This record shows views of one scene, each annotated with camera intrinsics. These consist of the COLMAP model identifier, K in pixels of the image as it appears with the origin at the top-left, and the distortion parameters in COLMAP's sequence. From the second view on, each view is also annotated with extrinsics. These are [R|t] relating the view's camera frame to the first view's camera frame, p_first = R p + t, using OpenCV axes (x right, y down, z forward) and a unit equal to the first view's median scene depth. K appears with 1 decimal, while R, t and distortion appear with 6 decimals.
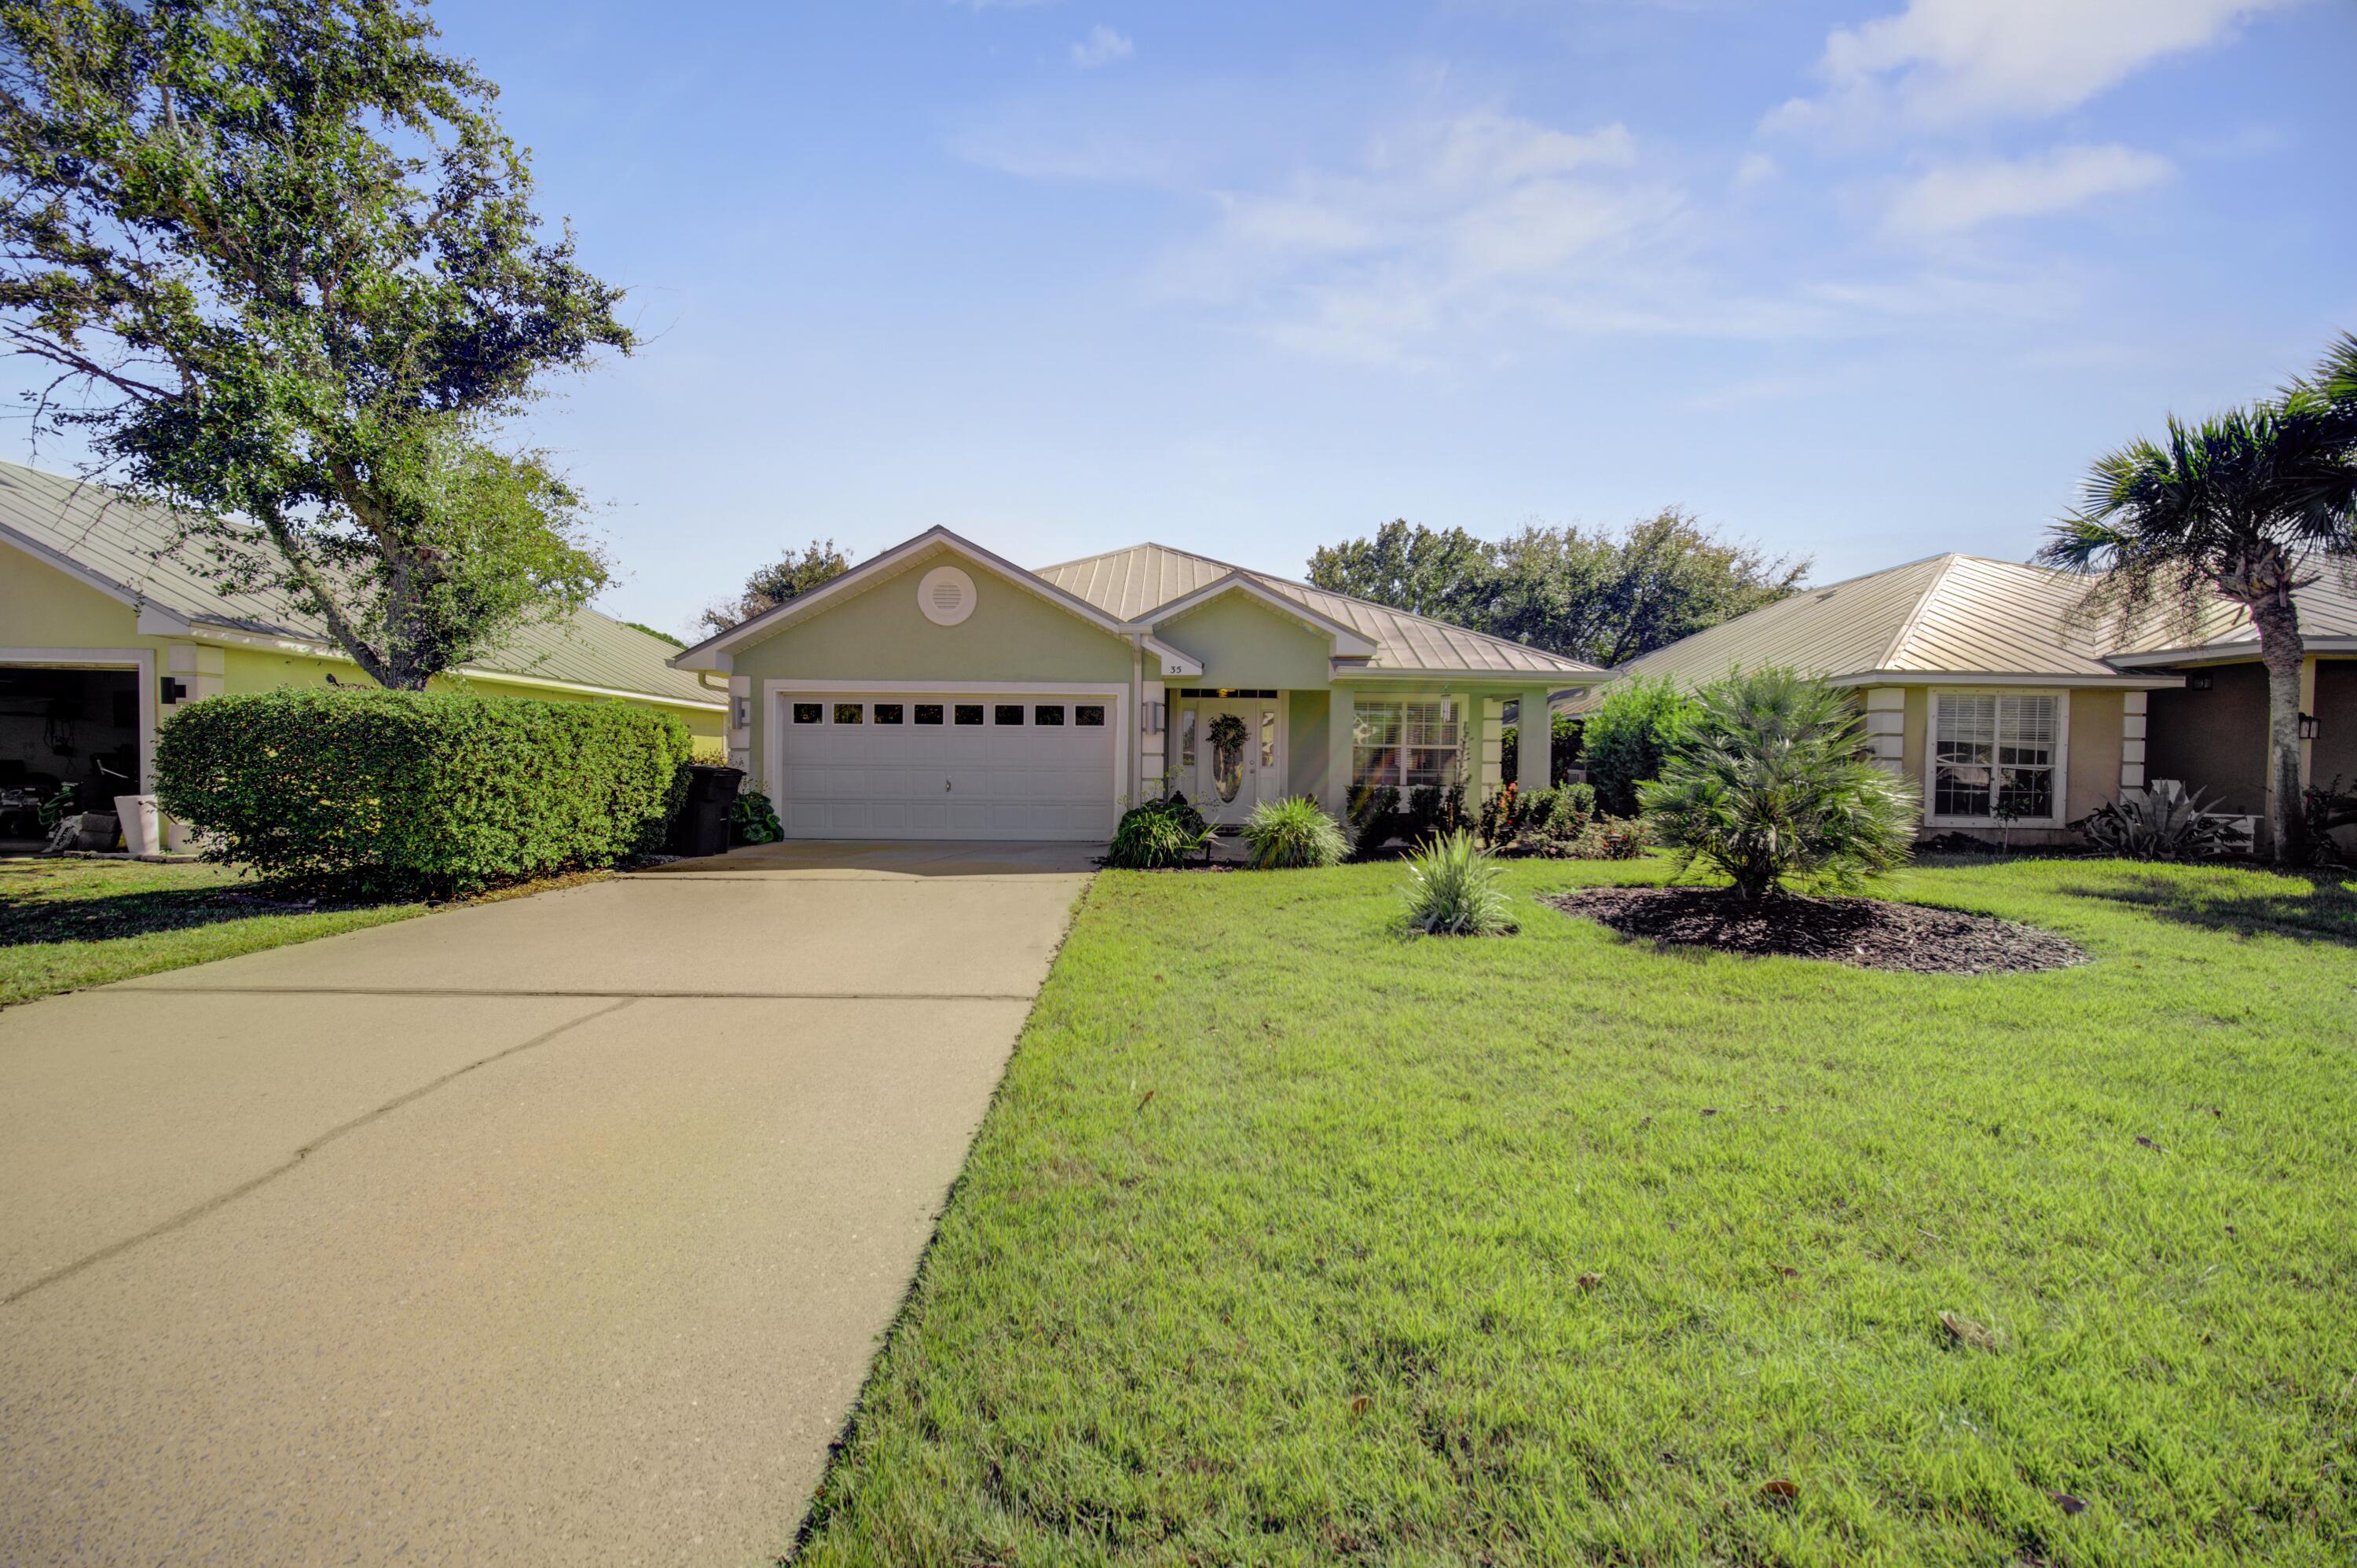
lens RADIAL K [[925.6, 0, 1161.0], [0, 925.6, 785.4], [0, 0, 1]] dist [-0.010031, 0.000052]
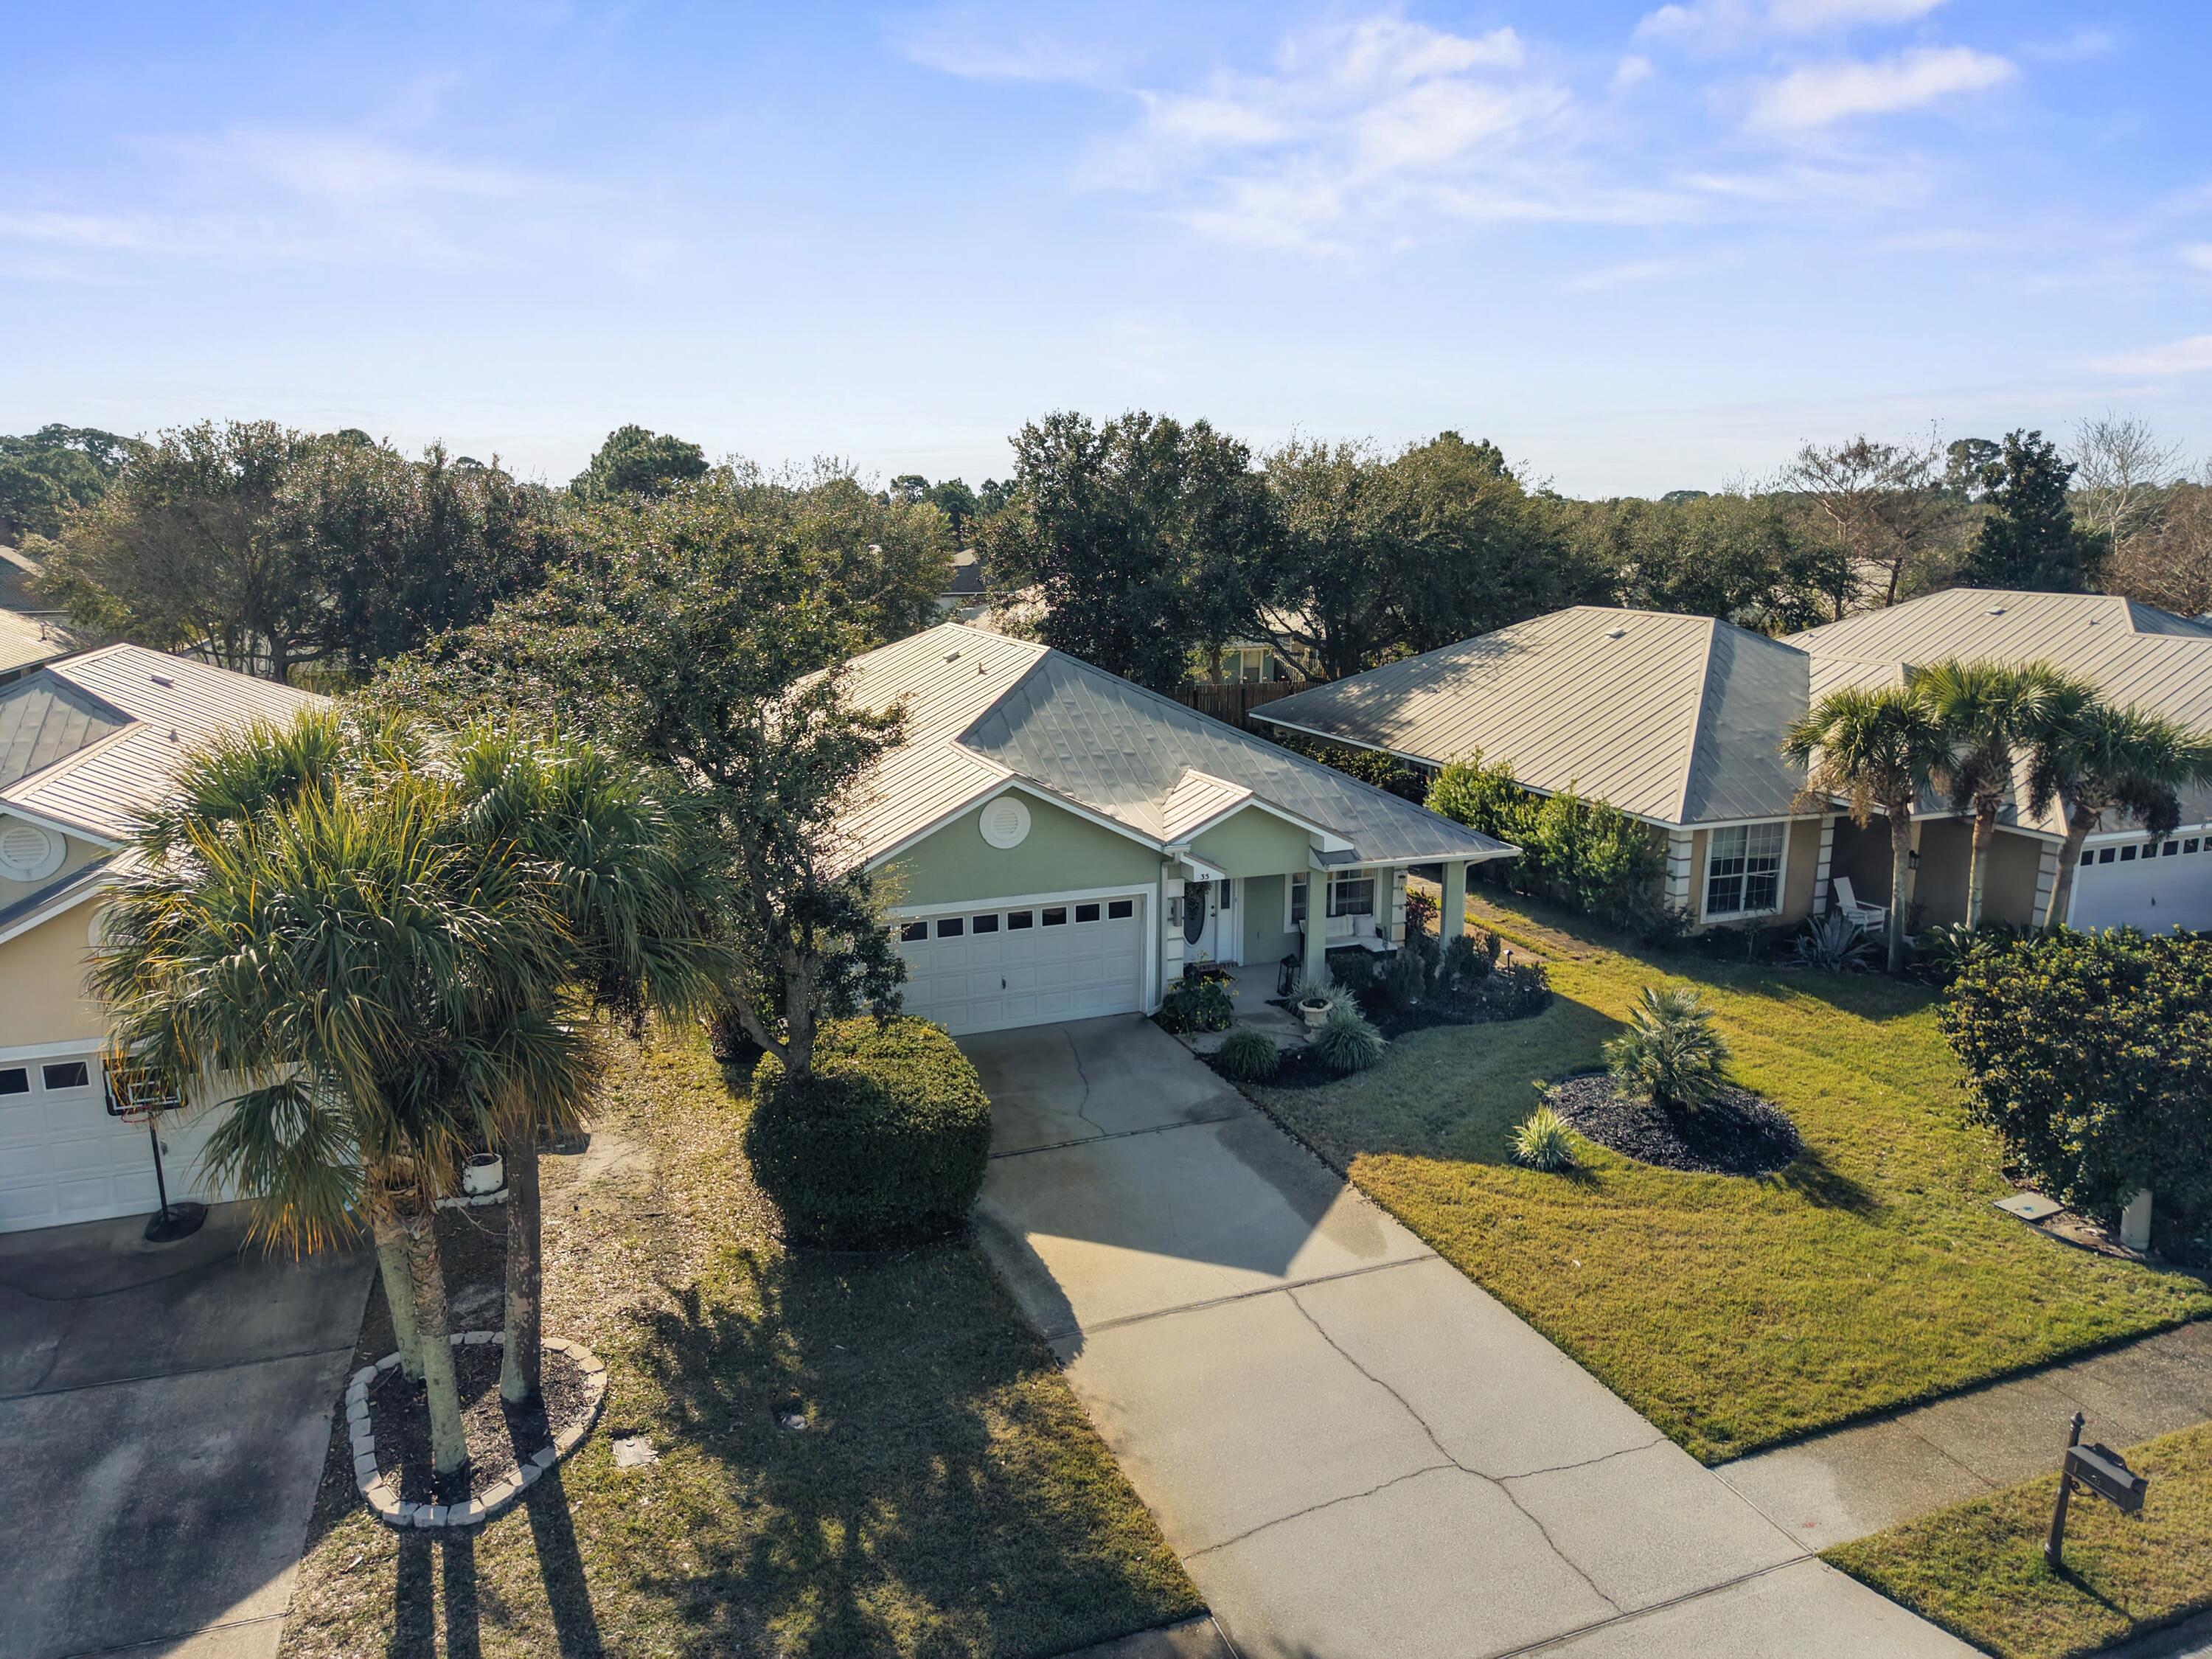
lens RADIAL K [[1485.9, 0, 1141.1], [0, 1485.9, 827.4], [0, 0, 1]] dist [0.000392, -0.002409]
pose [[0.929002, -0.081577, 0.360972, -0.716306], [0.013525, 0.982234, 0.187171, -0.524958], [-0.369828, -0.169000, 0.913601, -0.673129]]
